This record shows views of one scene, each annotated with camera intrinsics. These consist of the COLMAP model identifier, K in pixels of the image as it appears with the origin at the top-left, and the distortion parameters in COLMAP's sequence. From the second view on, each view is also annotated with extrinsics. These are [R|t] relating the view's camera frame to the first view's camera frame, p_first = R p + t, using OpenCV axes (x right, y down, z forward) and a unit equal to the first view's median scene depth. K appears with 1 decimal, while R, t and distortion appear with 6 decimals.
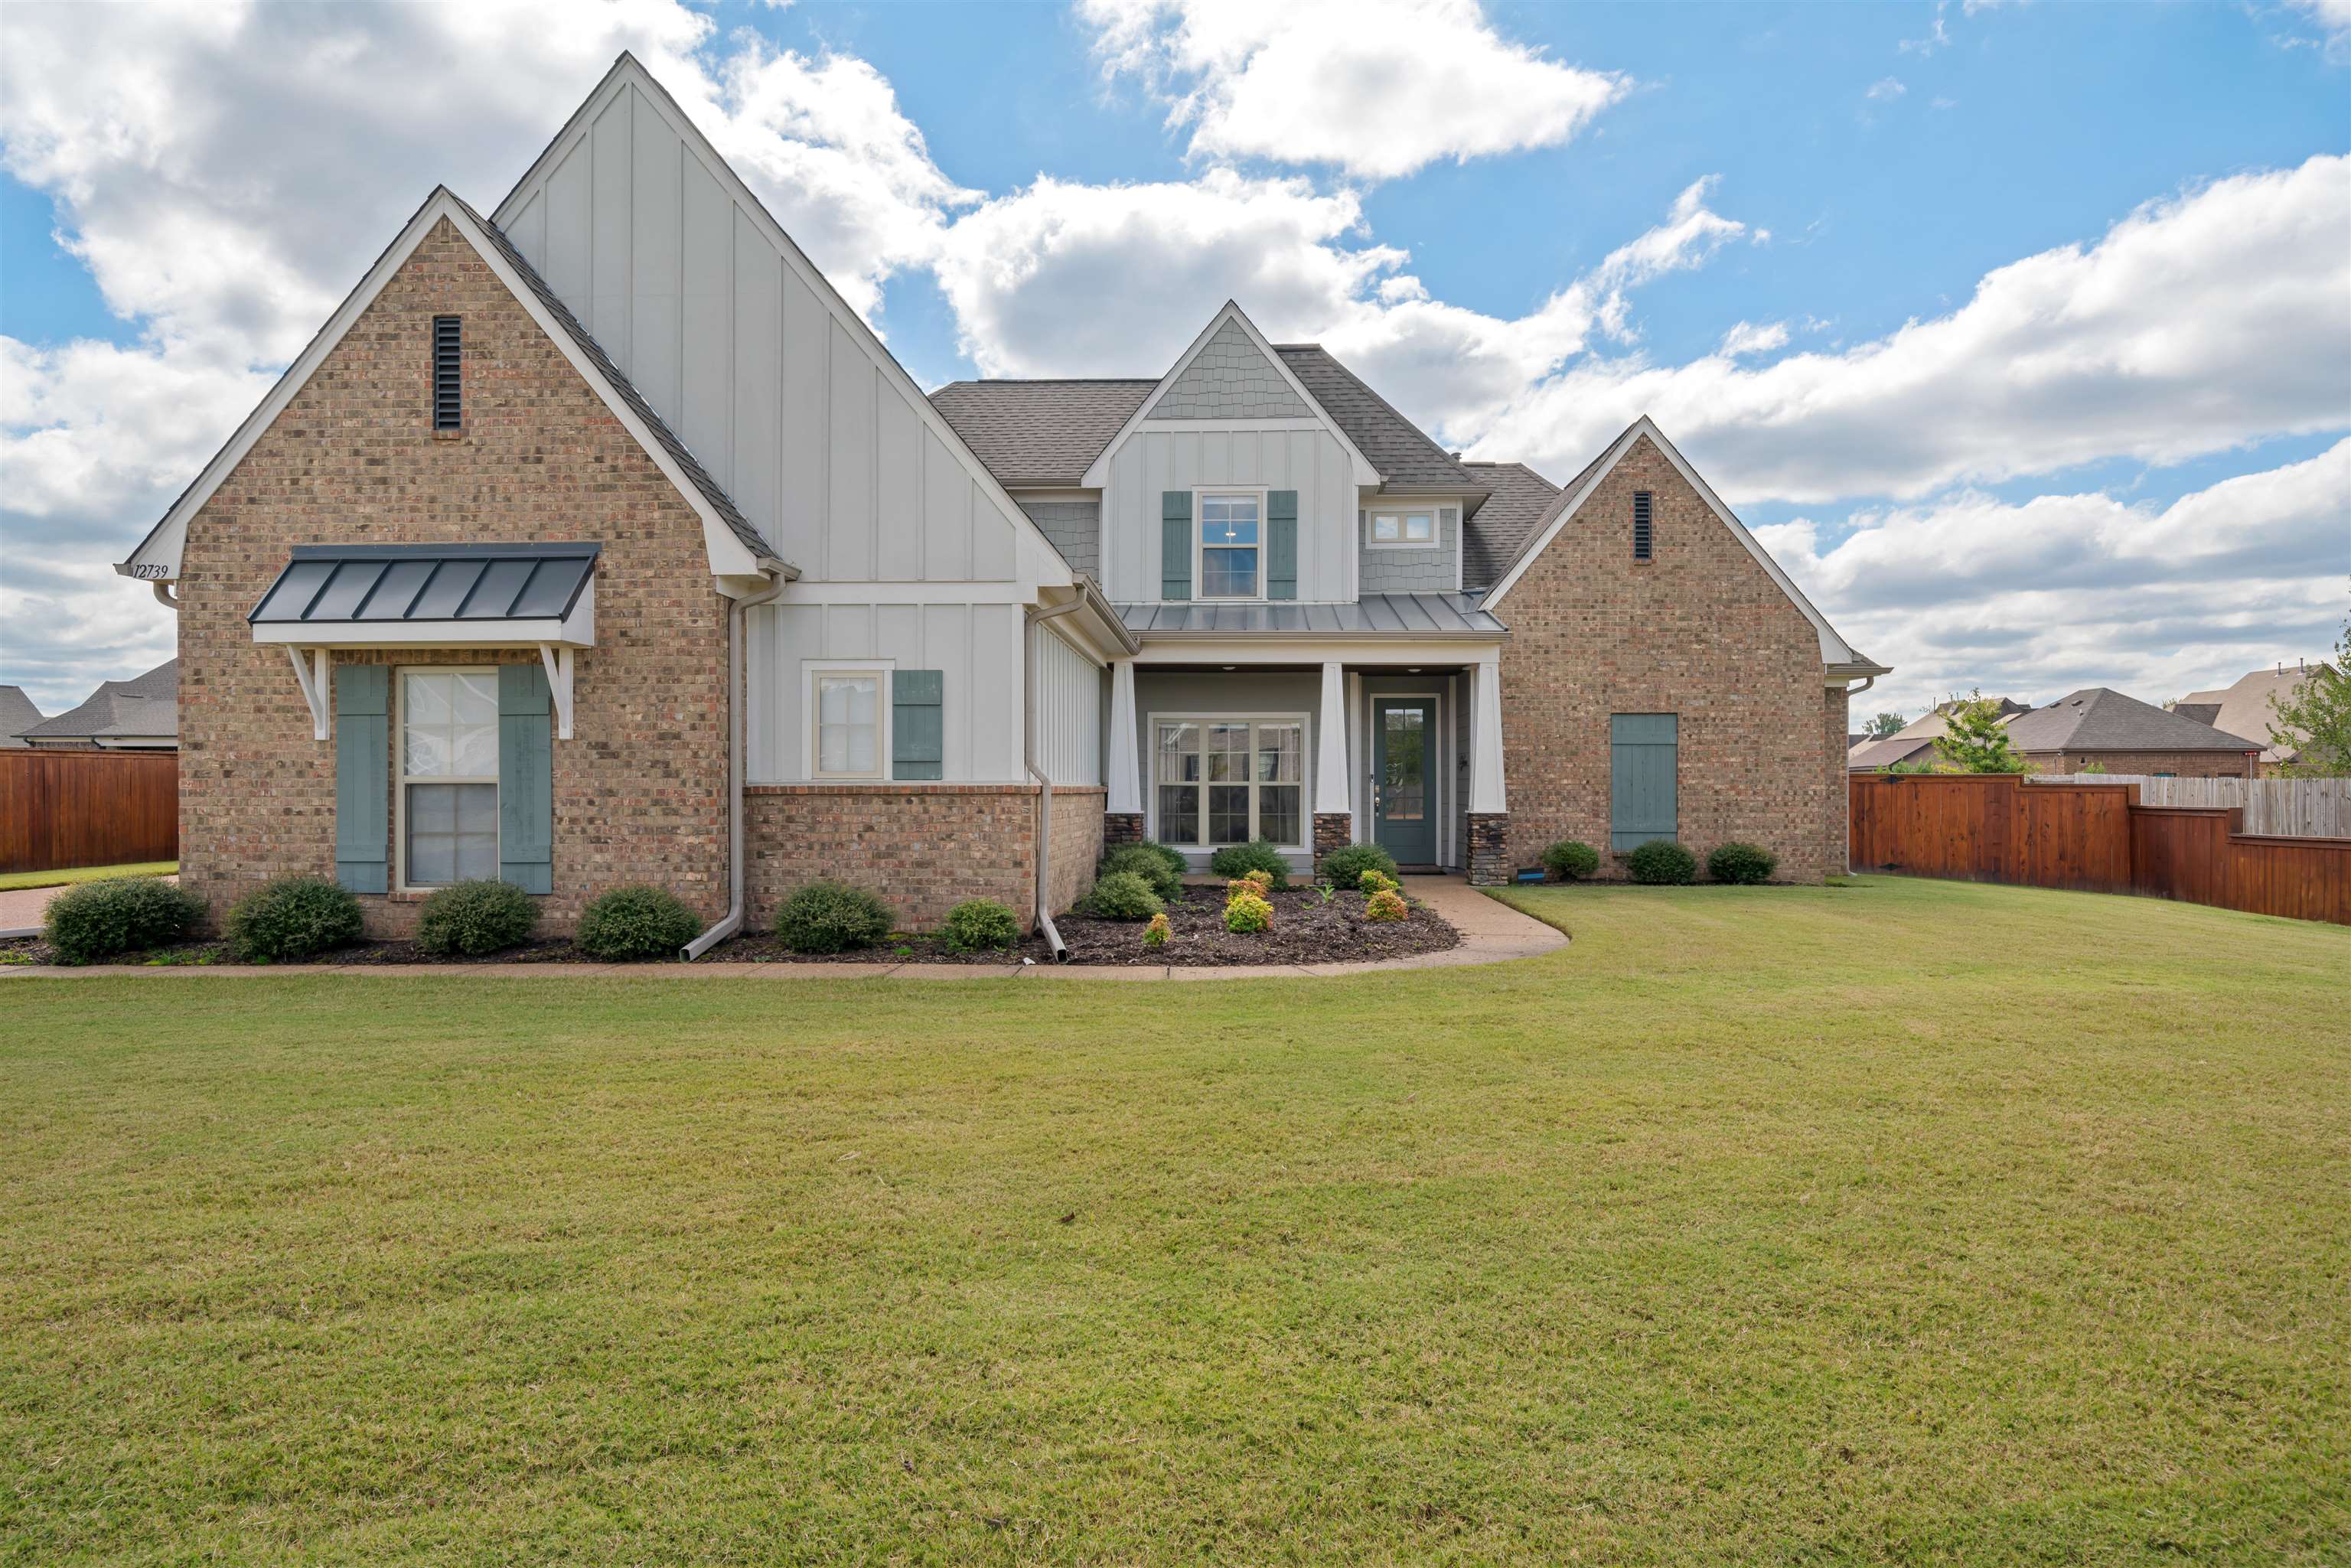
lens RADIAL K [[1424.6, 0, 1174.0], [0, 1424.6, 787.3], [0, 0, 1]] dist [0.000650, 0.000009]
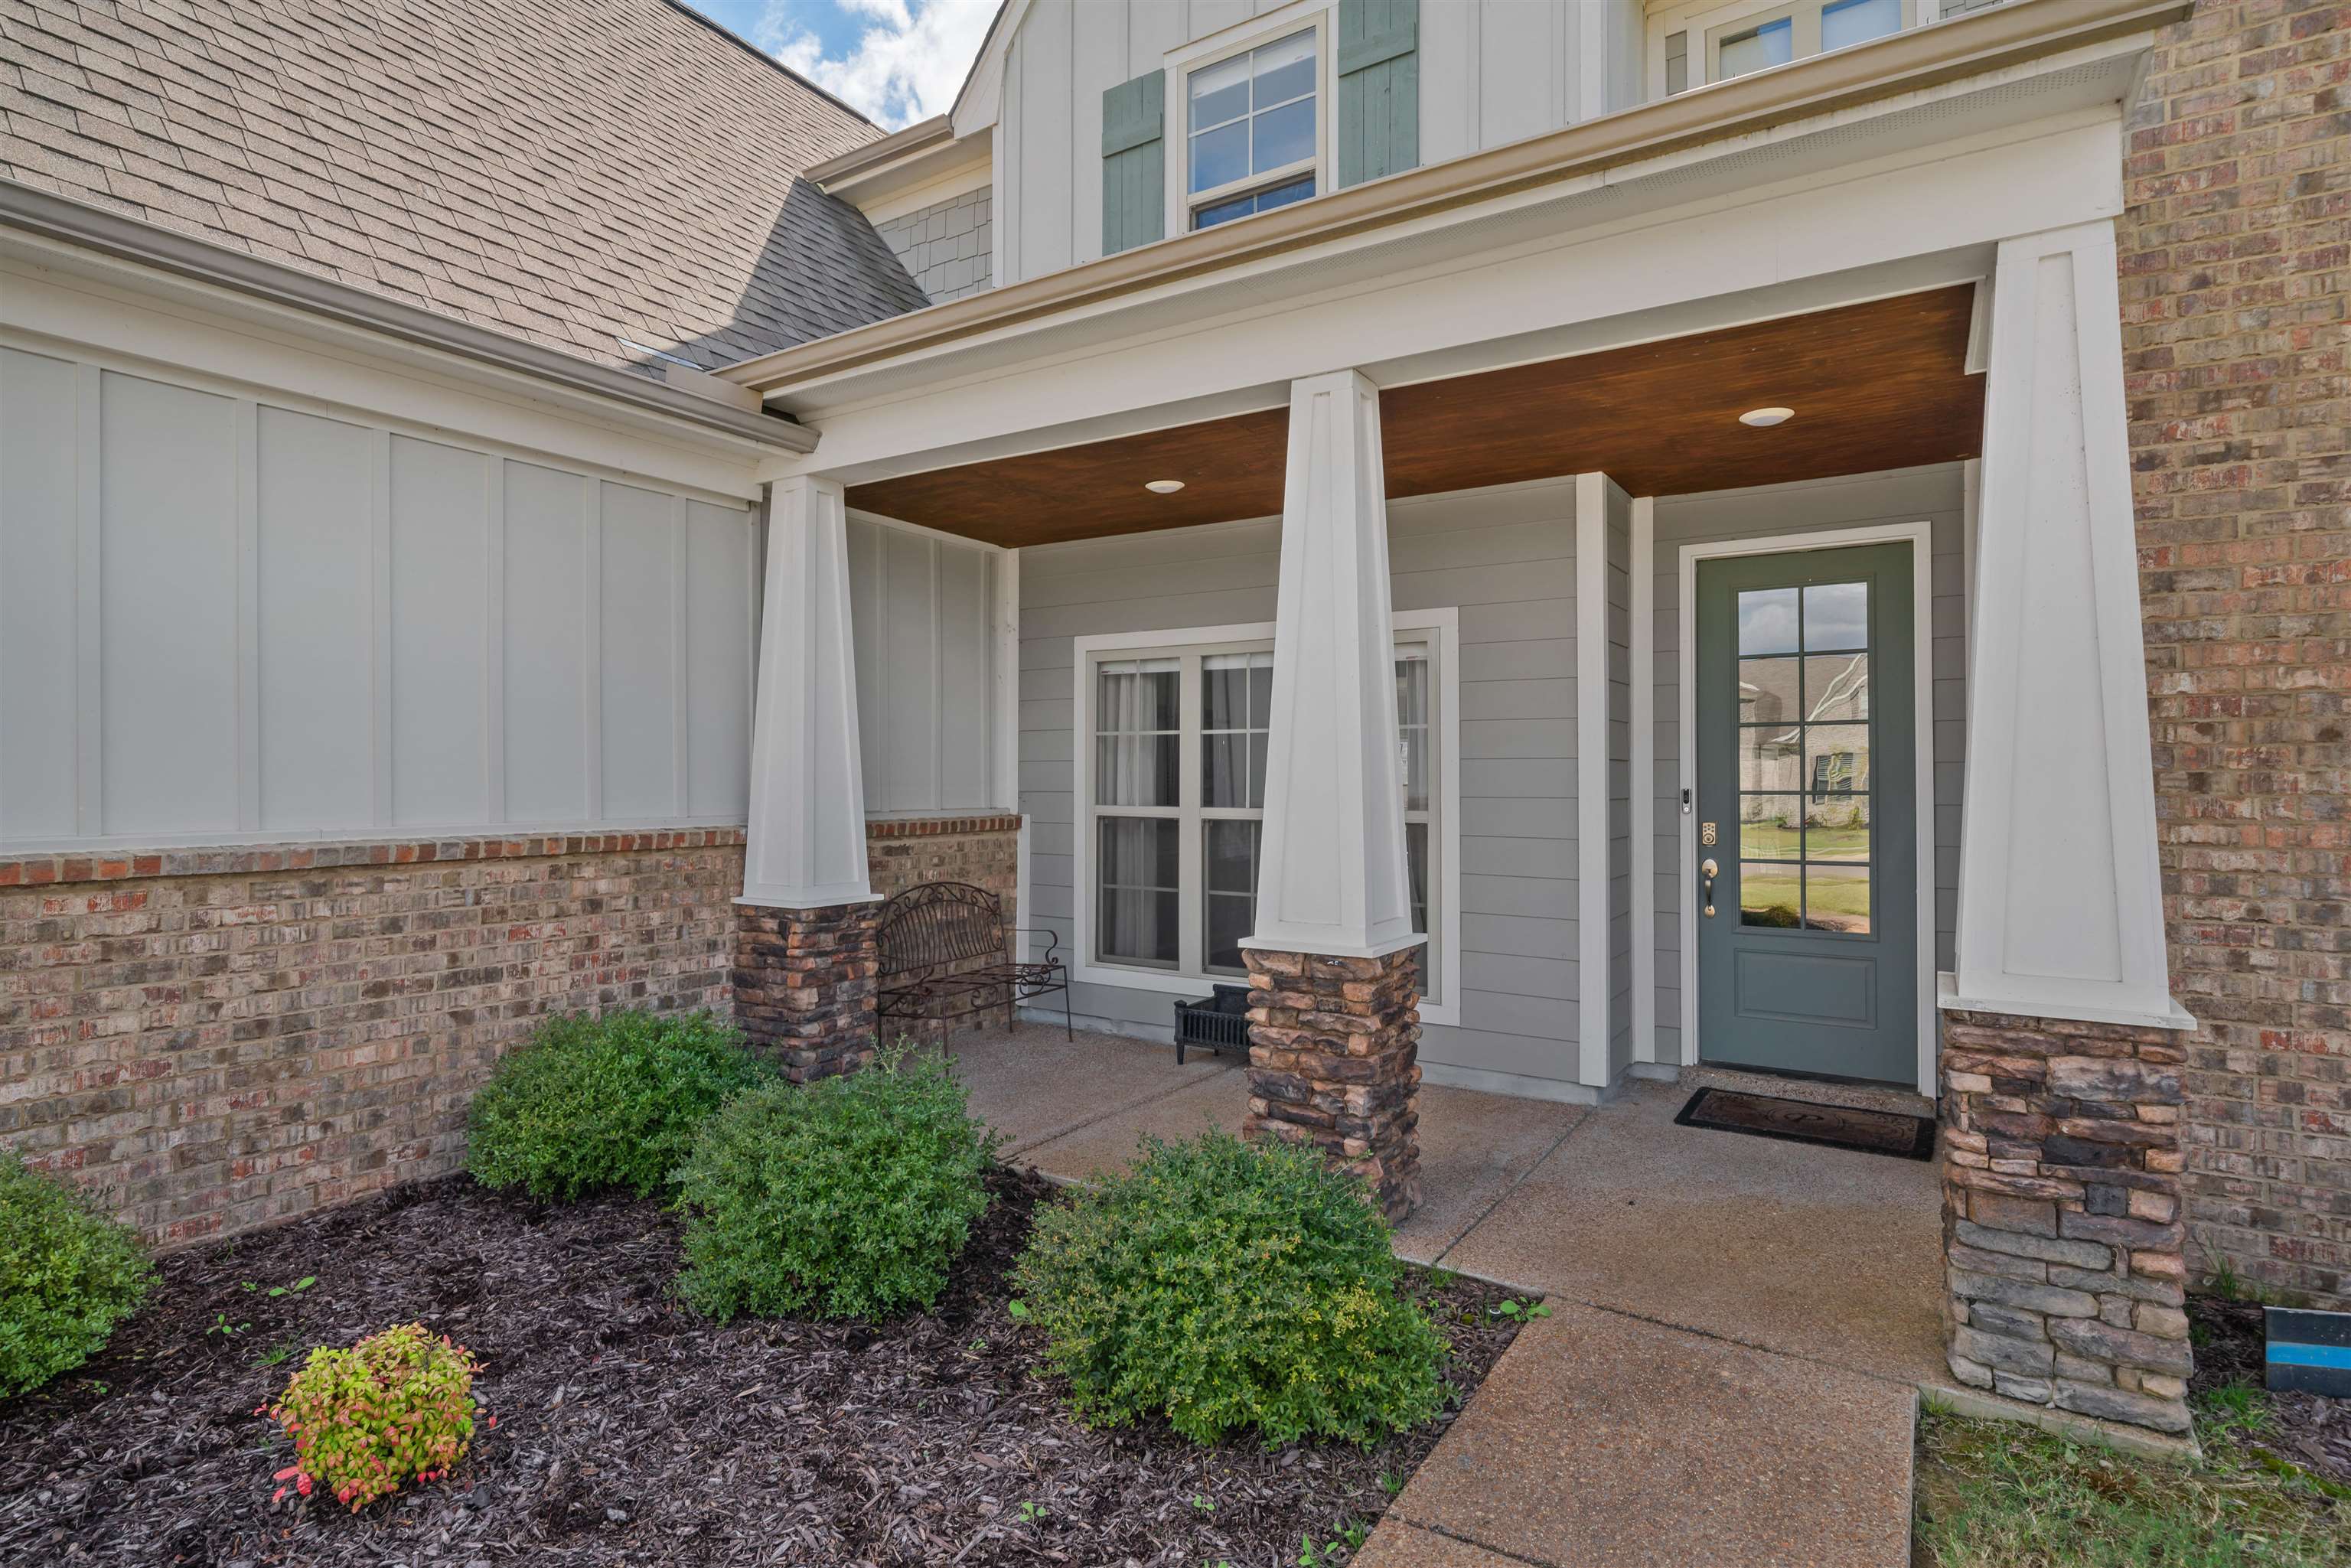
lens RADIAL K [[1167.6, 0, 1182.6], [0, 1167.6, 772.9], [0, 0, 1]] dist [-0.001840, -0.000062]
pose [[0.867655, 0.000525, -0.497167, 0.183173], [-0.002198, 0.999994, -0.002780, -0.012790], [0.497162, 0.003505, 0.867650, 0.749064]]
